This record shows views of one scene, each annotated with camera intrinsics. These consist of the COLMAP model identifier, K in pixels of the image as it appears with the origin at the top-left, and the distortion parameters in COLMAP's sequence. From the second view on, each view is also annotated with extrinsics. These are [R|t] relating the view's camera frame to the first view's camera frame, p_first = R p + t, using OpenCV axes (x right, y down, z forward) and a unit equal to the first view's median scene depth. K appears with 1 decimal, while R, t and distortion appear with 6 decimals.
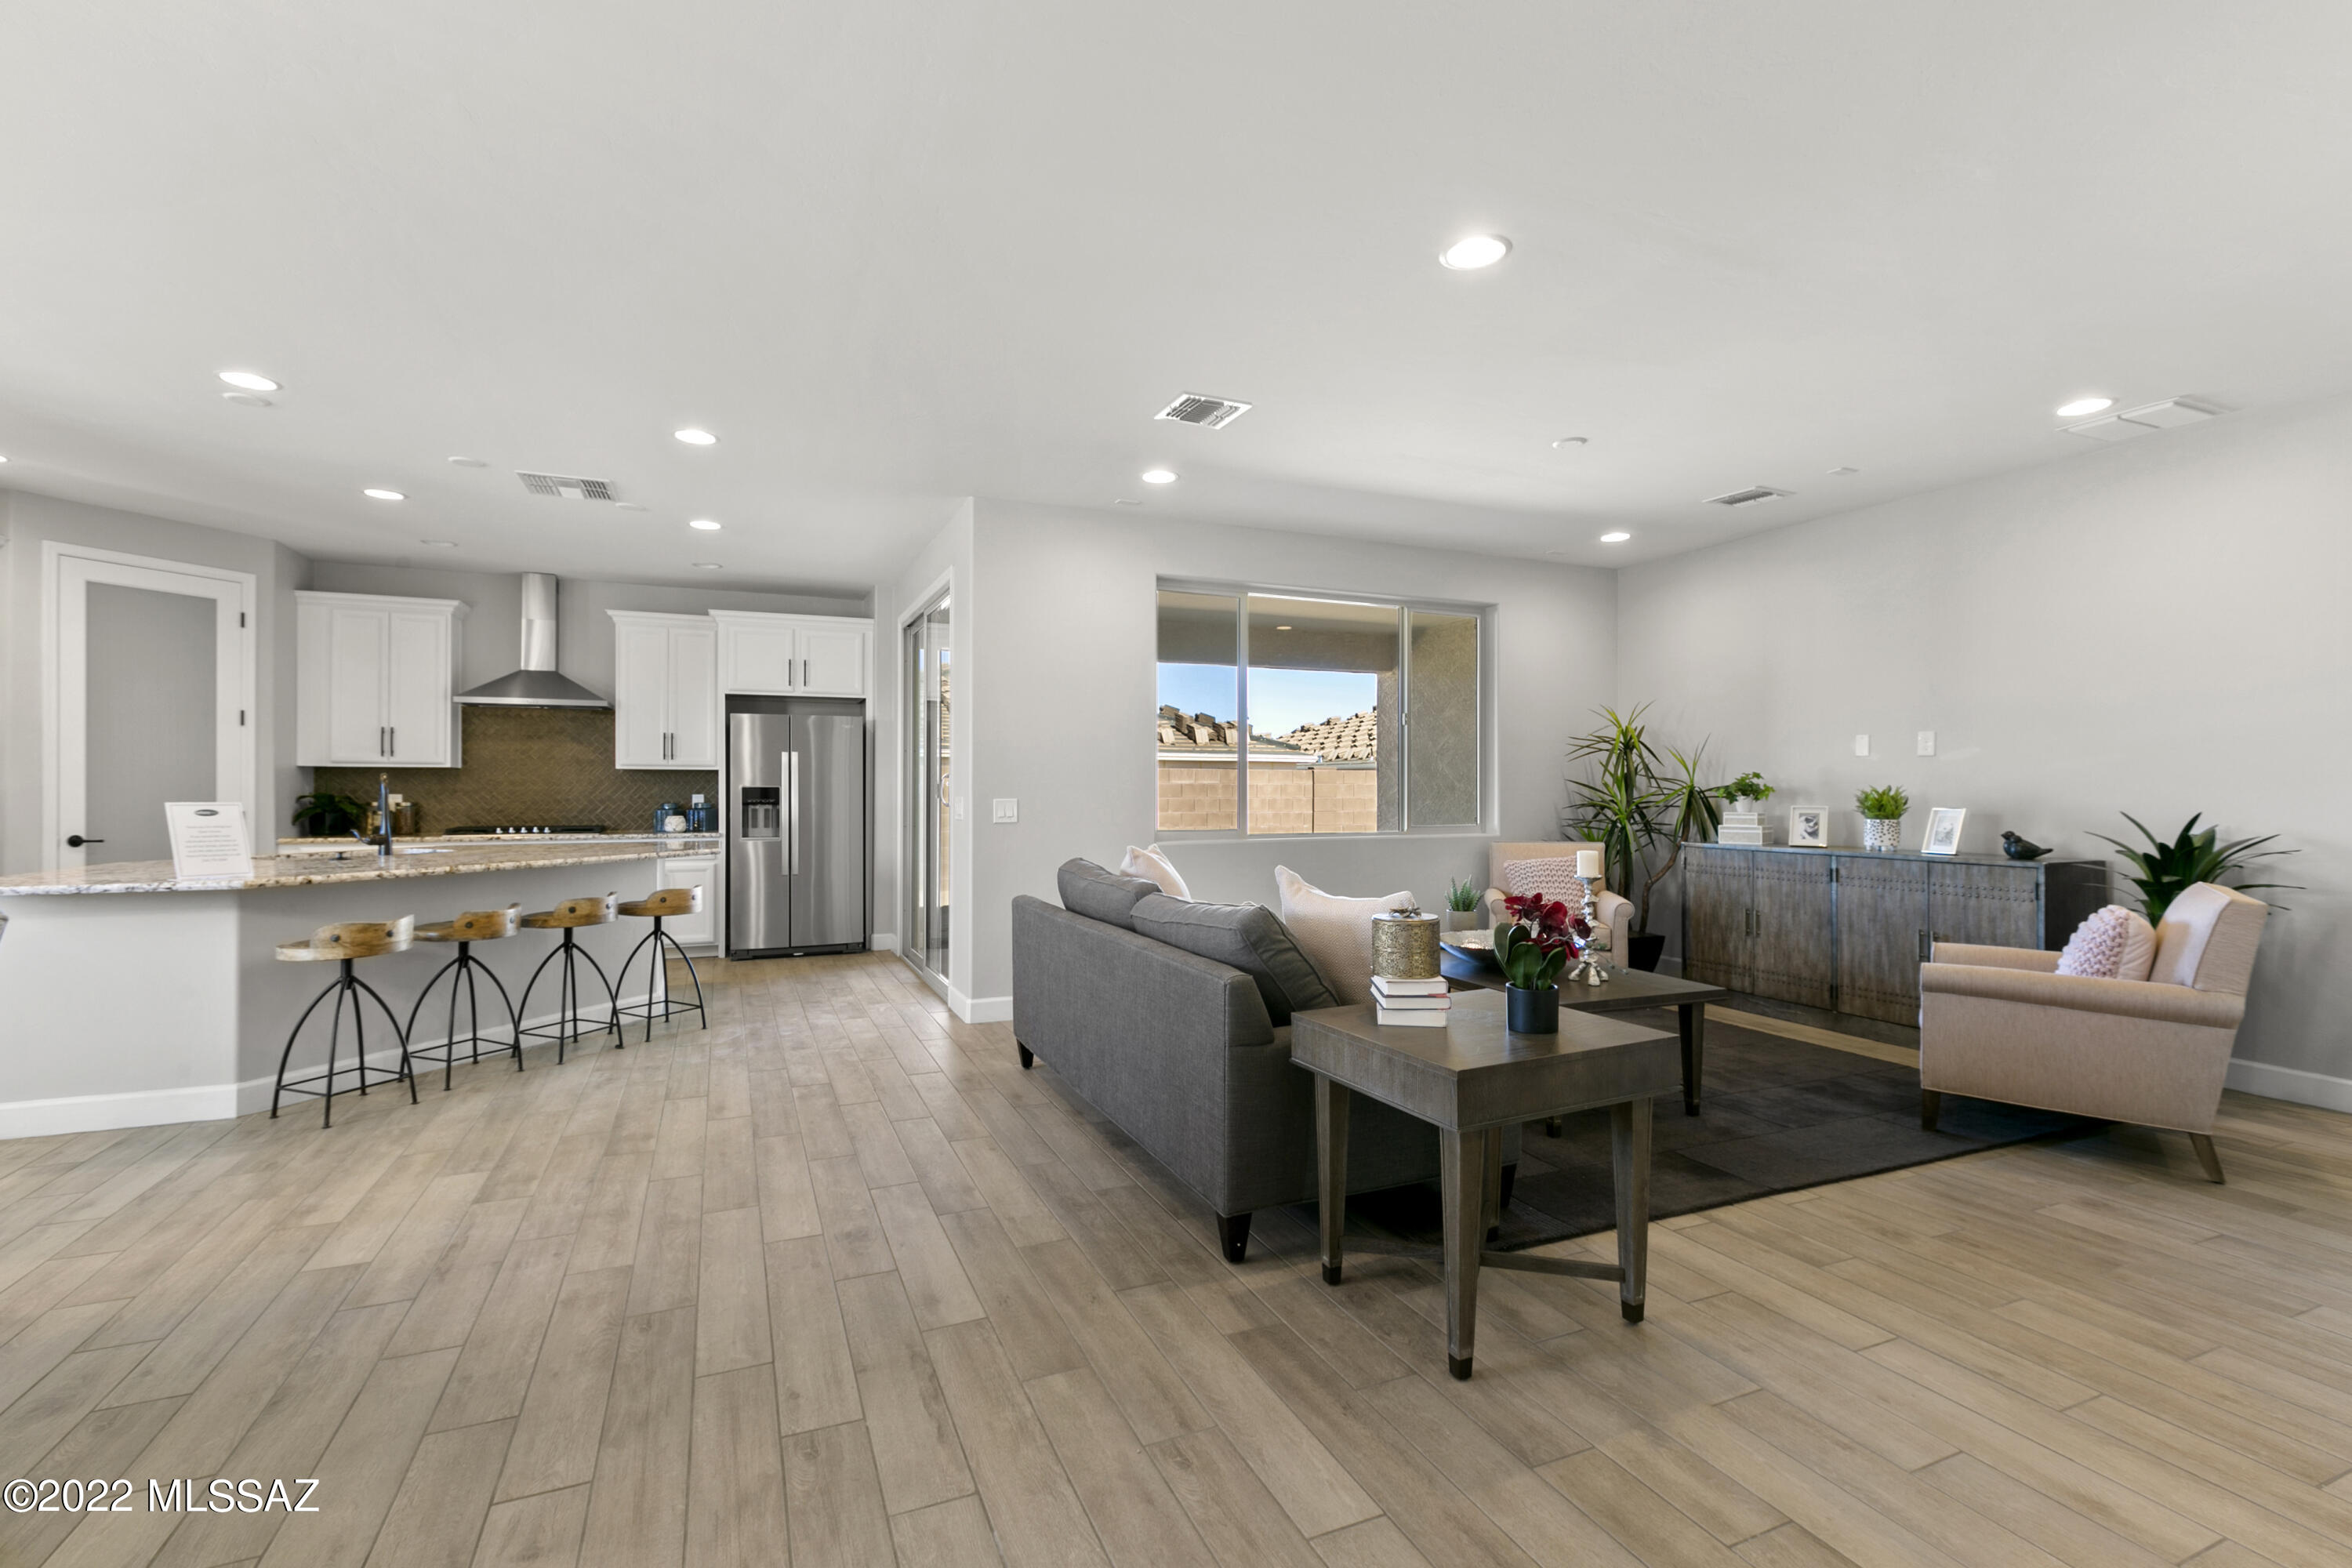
lens RADIAL K [[1037.4, 0, 1175.0], [0, 1037.4, 790.8], [0, 0, 1]] dist [0.000909, -0.000220]
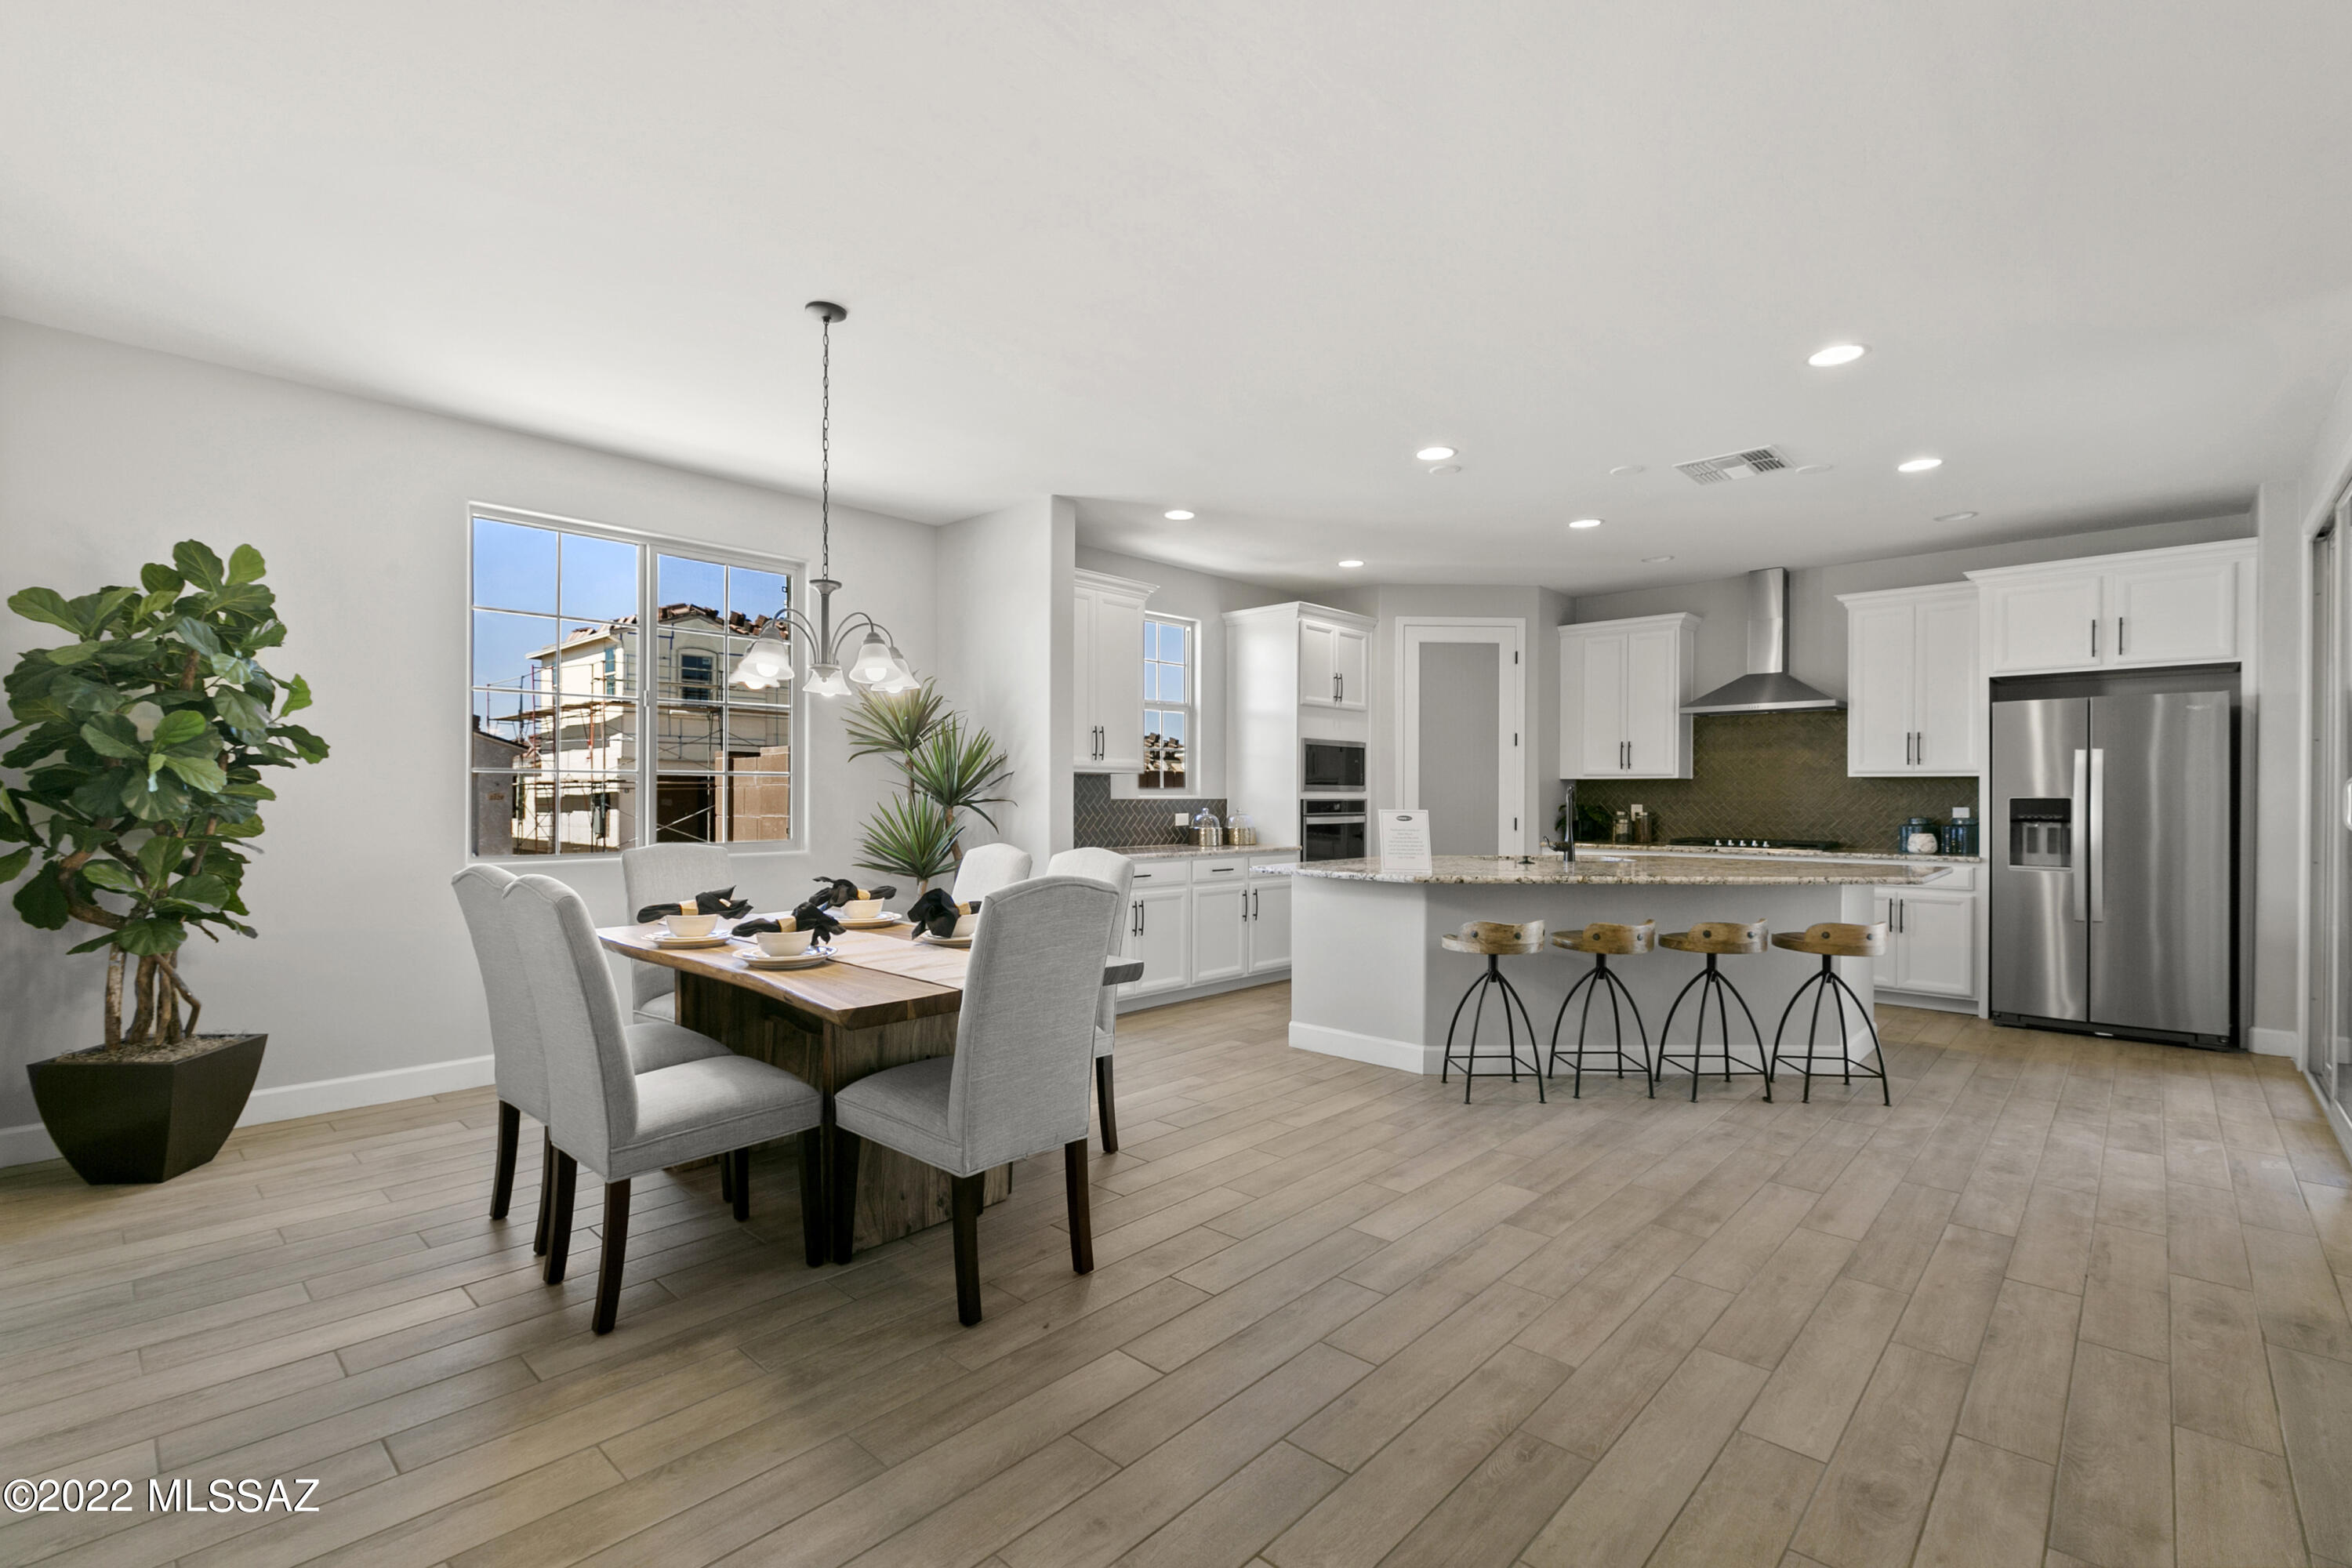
lens RADIAL K [[1050.4, 0, 1171.1], [0, 1050.4, 796.2], [0, 0, 1]] dist [0.013077, -0.006339]
pose [[0.396756, -0.000197, -0.917924, 0.064089], [-0.004896, 0.999985, -0.002331, -0.000338], [0.917911, 0.005419, 0.396749, 0.180552]]
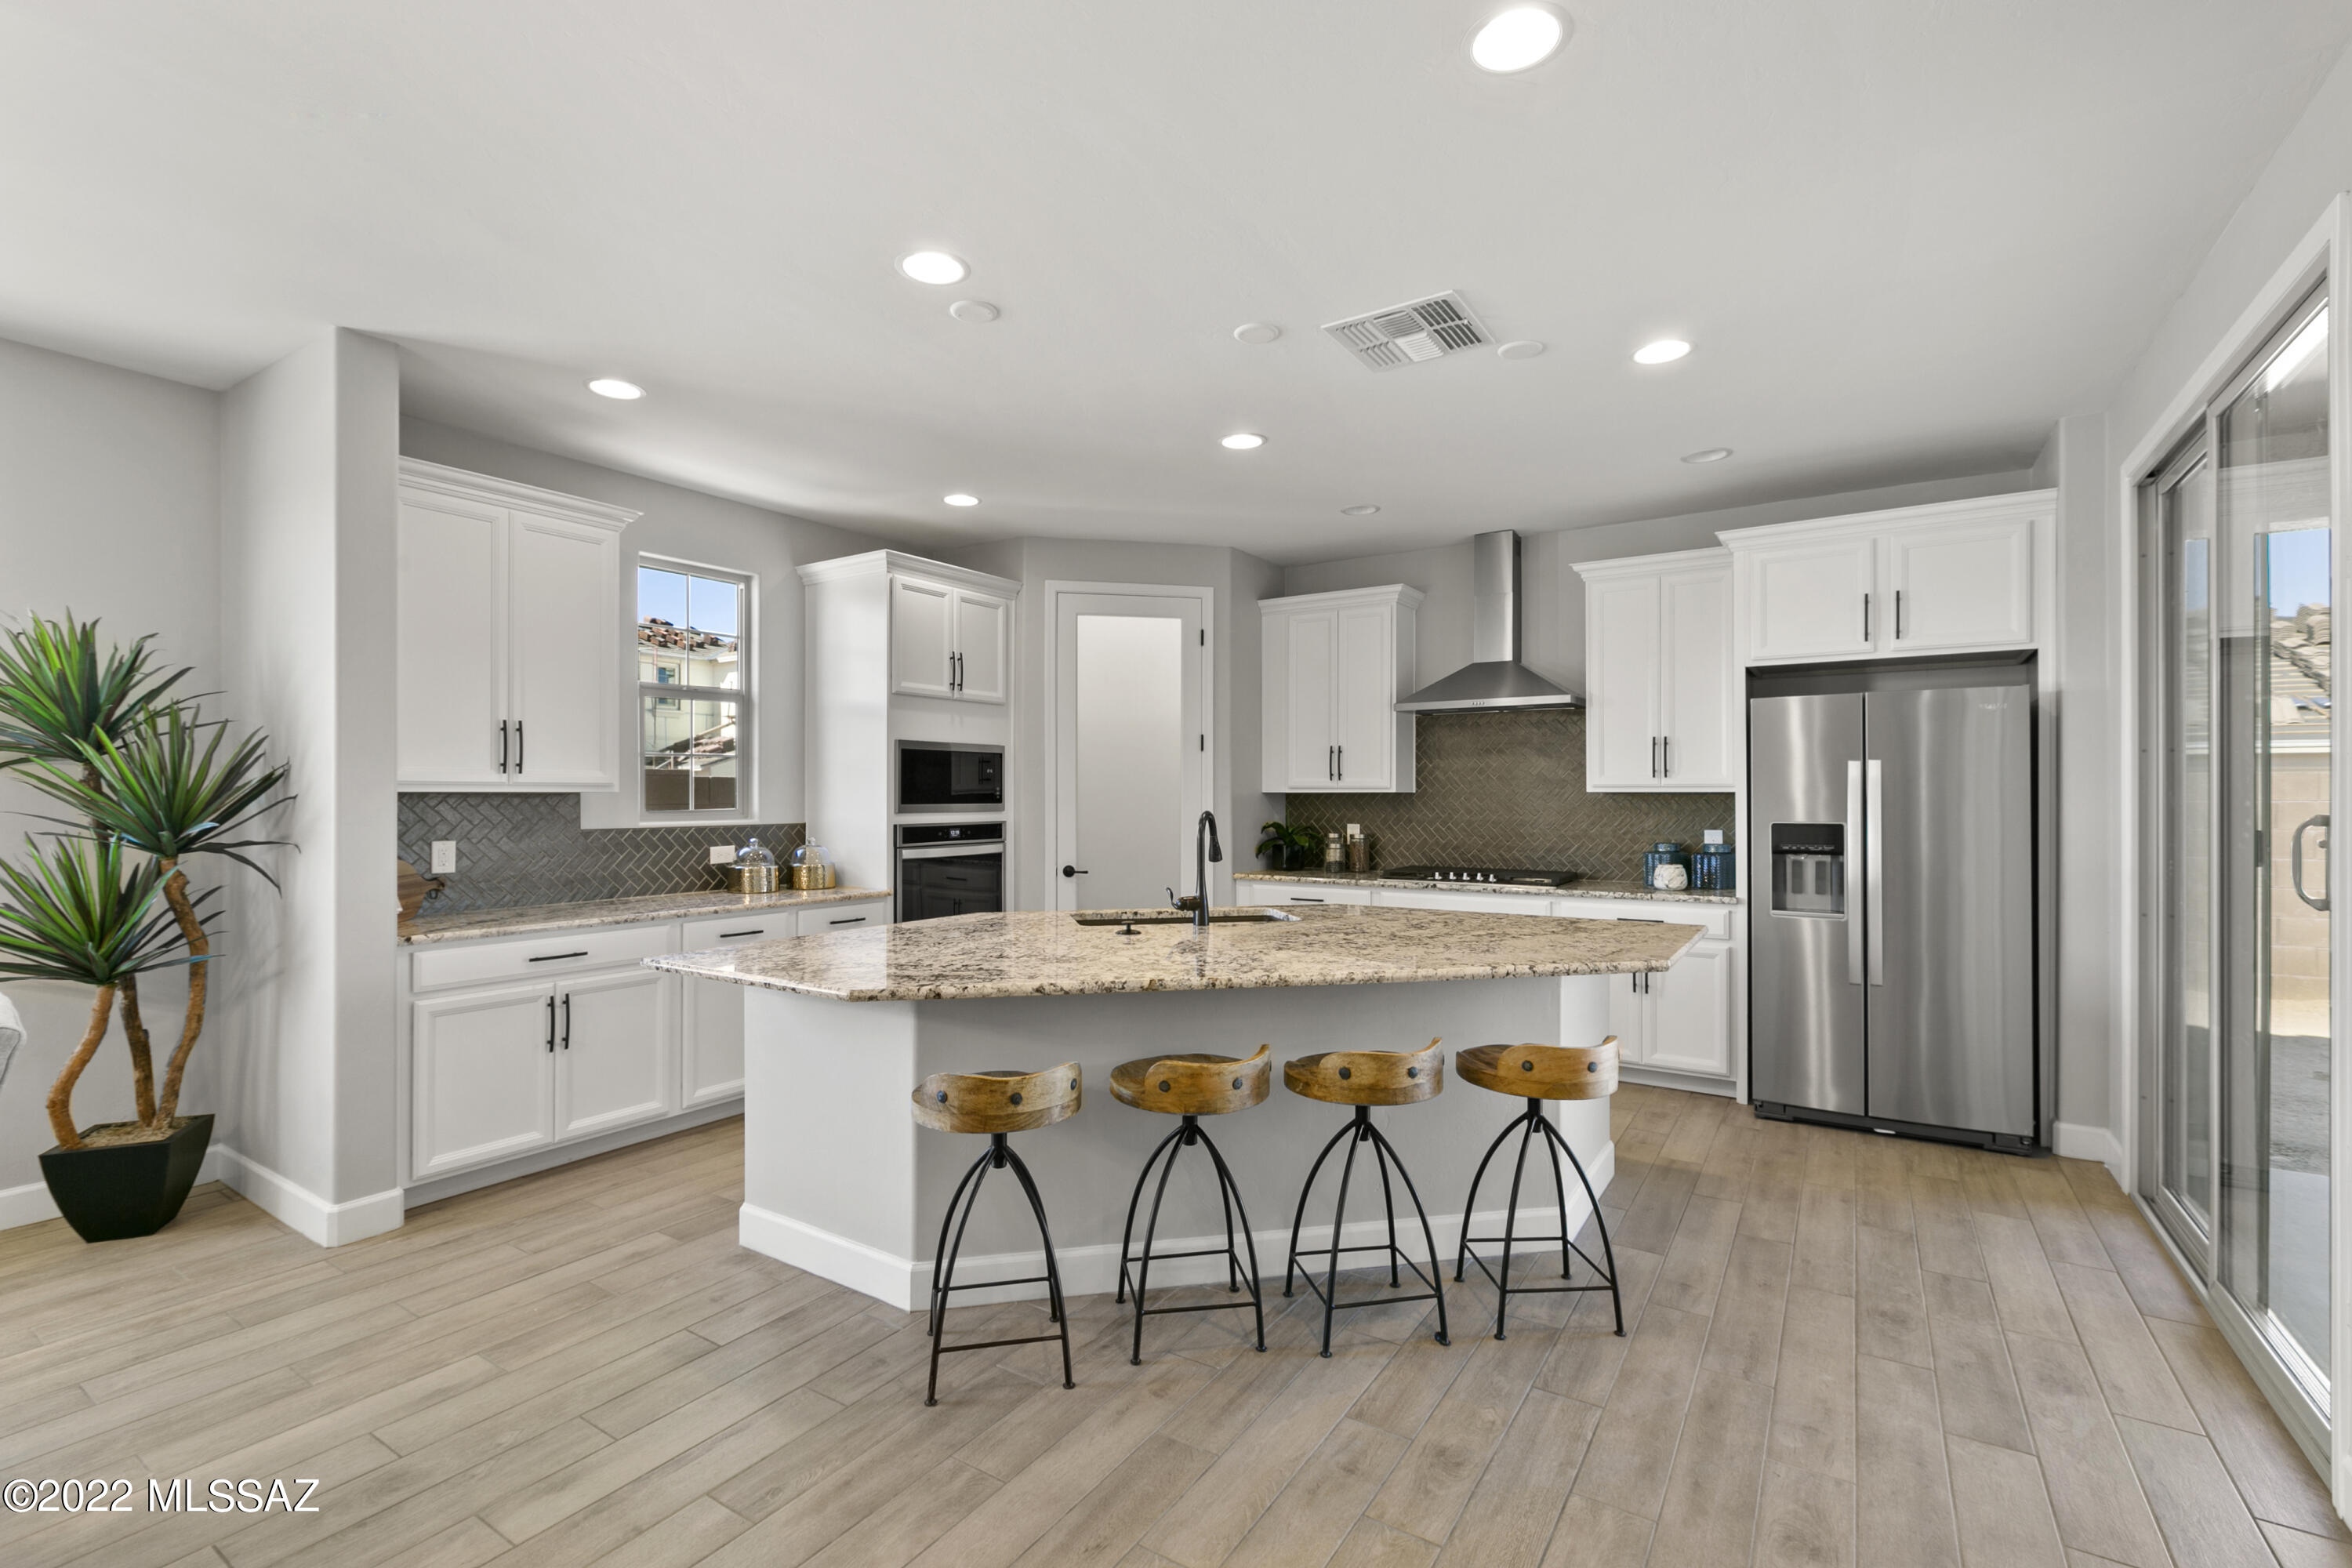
lens RADIAL K [[1037.4, 0, 1175.0], [0, 1037.4, 790.8], [0, 0, 1]] dist [0.000909, -0.000220]
pose [[0.546816, -0.005605, -0.837234, -0.153180], [-0.000202, 0.999977, -0.006827, -0.024014], [0.837252, 0.003902, 0.546803, 0.544436]]
